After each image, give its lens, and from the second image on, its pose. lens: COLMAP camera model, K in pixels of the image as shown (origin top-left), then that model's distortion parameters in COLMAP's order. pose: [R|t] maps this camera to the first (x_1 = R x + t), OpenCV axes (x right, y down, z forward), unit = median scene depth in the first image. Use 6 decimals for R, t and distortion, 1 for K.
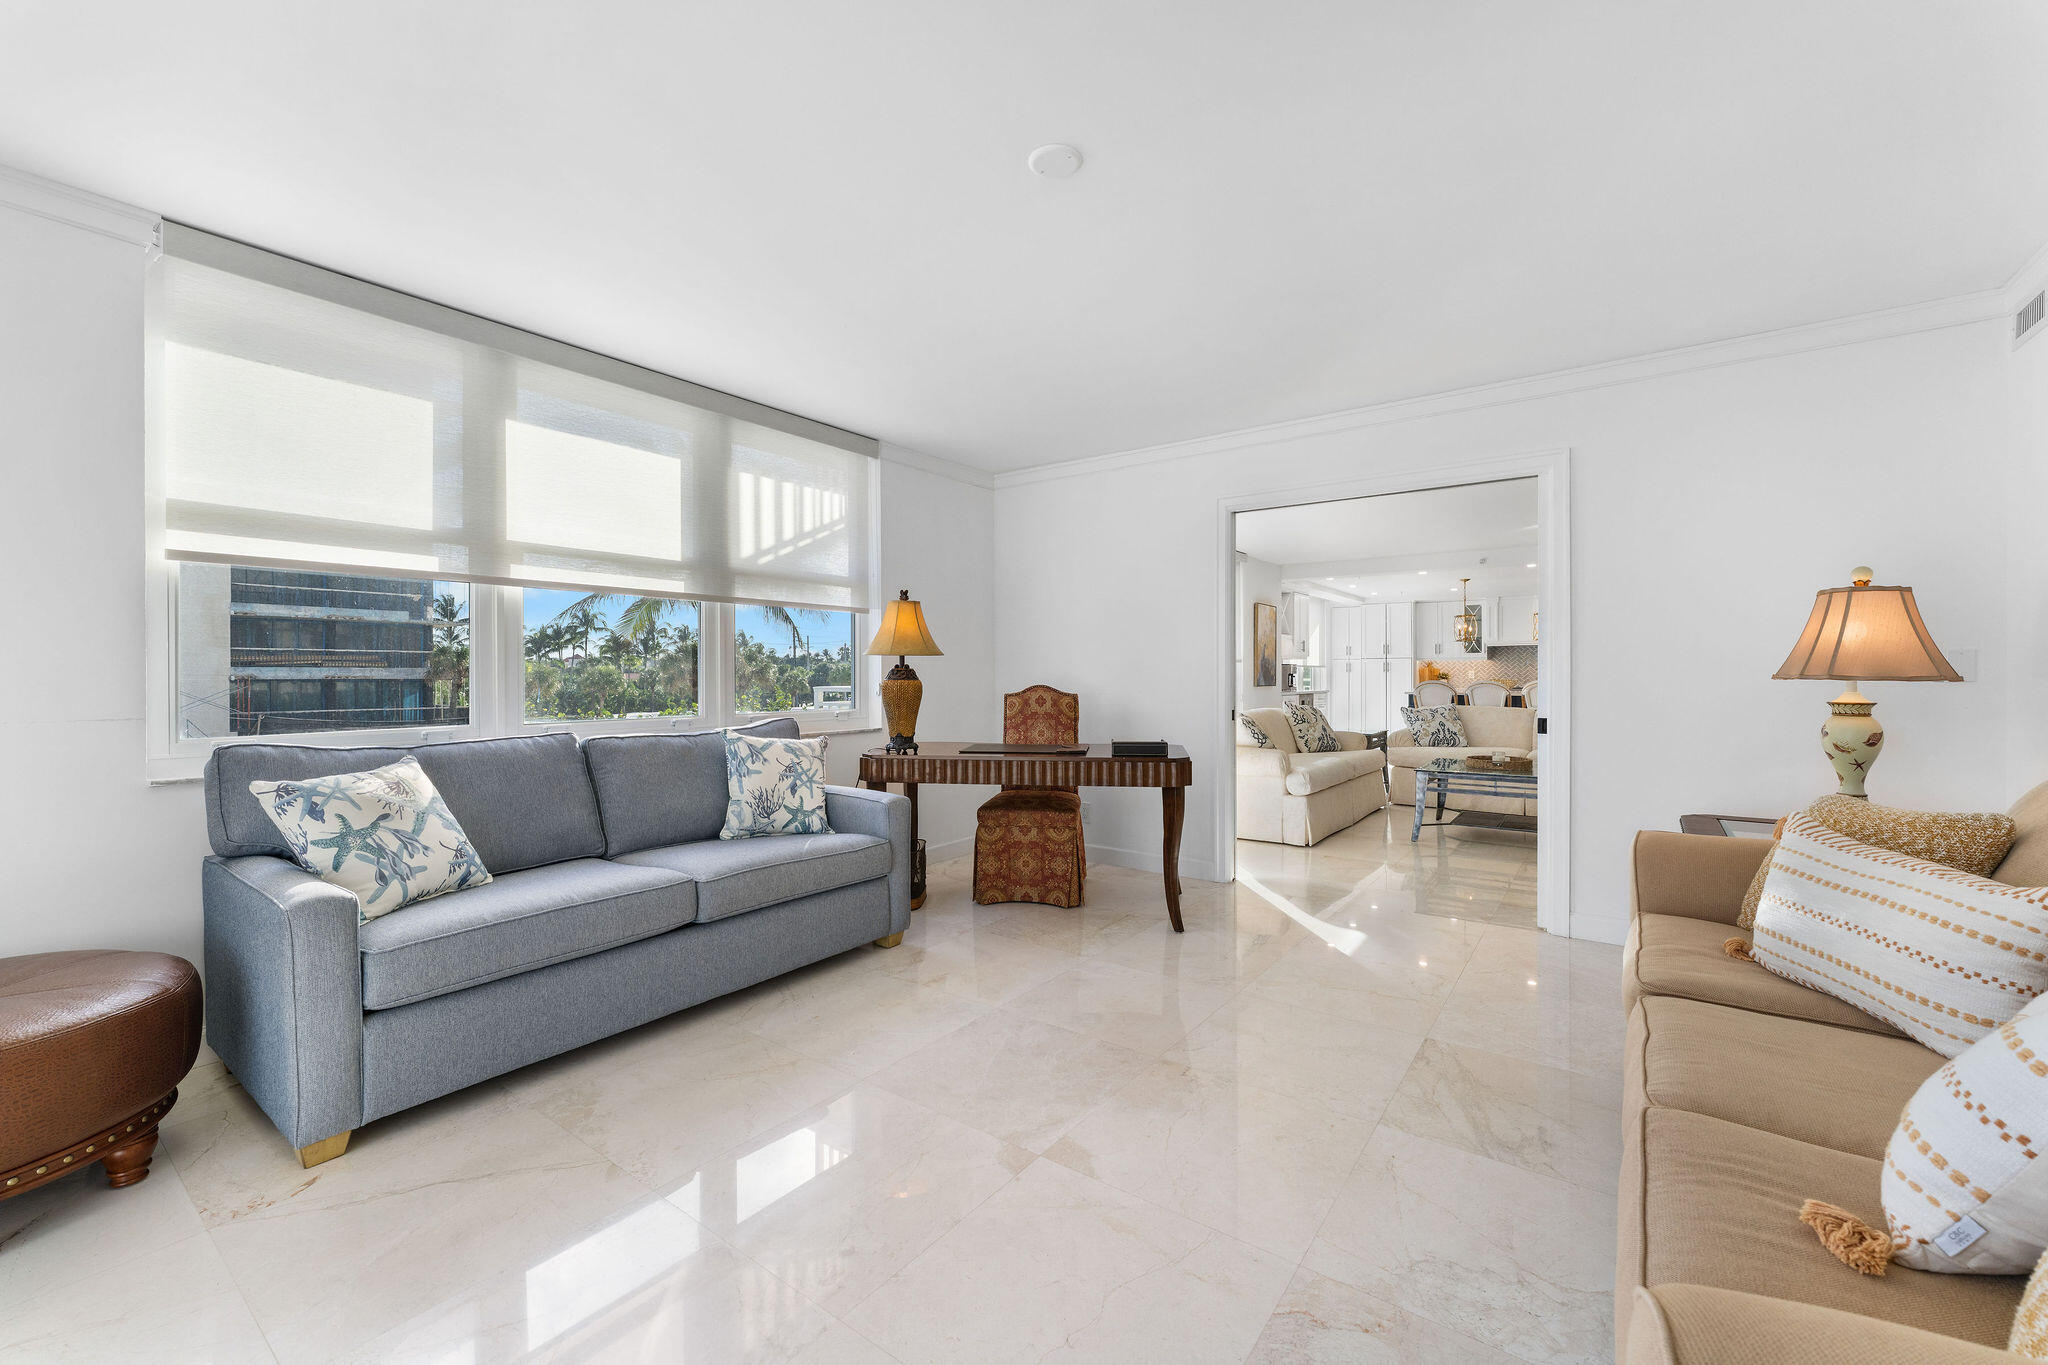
lens RADIAL K [[834.6, 0, 1020.8], [0, 834.6, 675.2], [0, 0, 1]] dist [-0.002074, -0.000018]
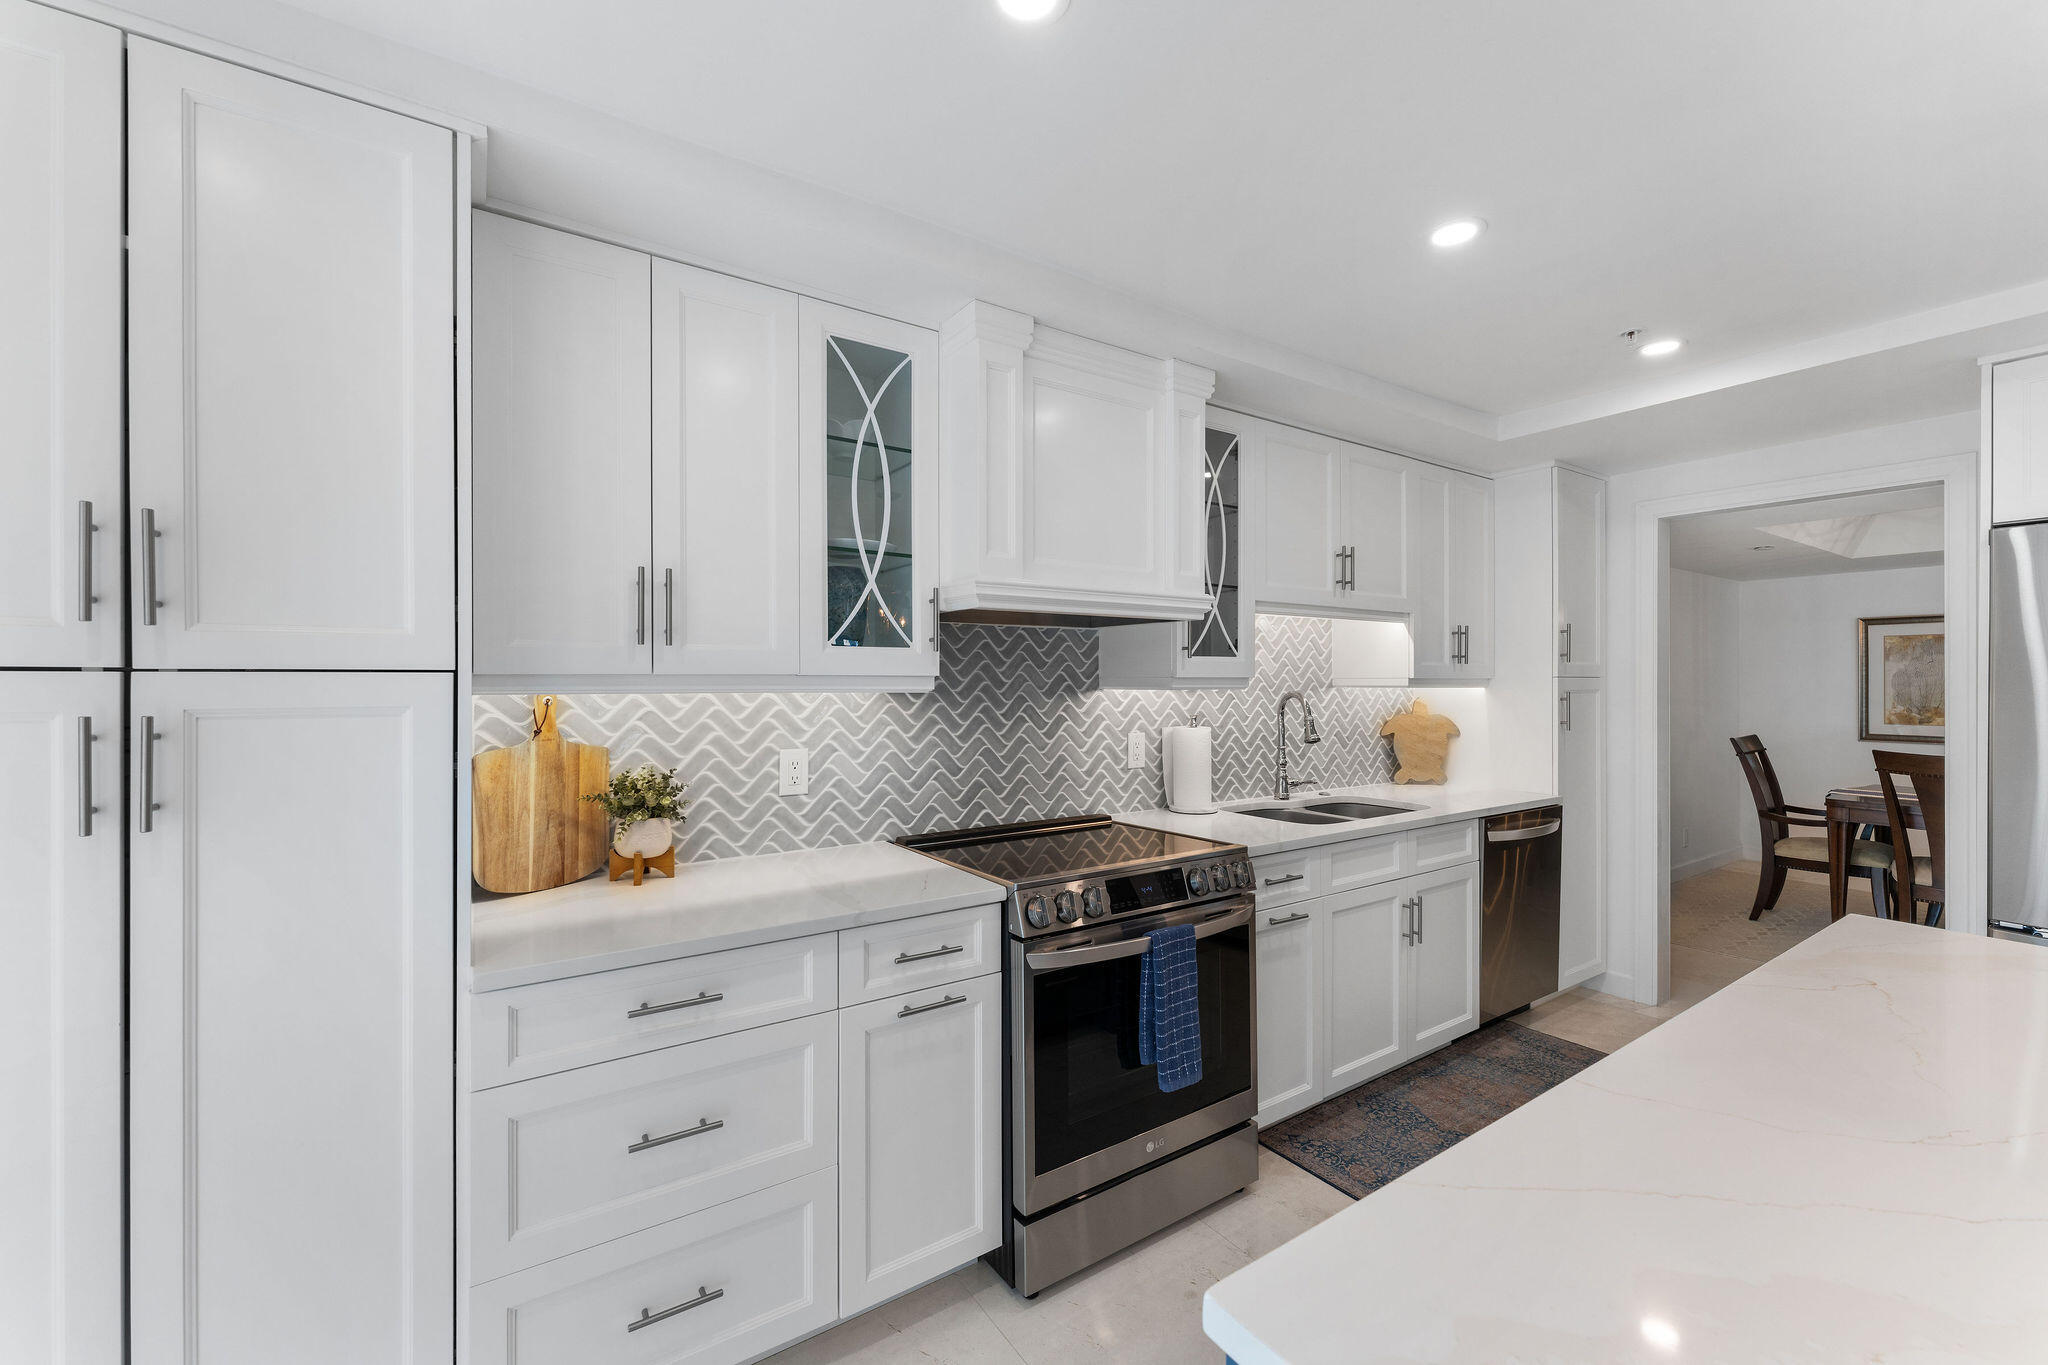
lens RADIAL K [[834.6, 0, 1024.1], [0, 834.6, 679.8], [0, 0, 1]] dist [-0.002074, -0.000018]
pose [[0.336589, -0.001858, 0.941650, 0.395896], [0.007880, 0.999969, -0.000844, -0.019540], [-0.941619, 0.007705, 0.336593, 0.900691]]
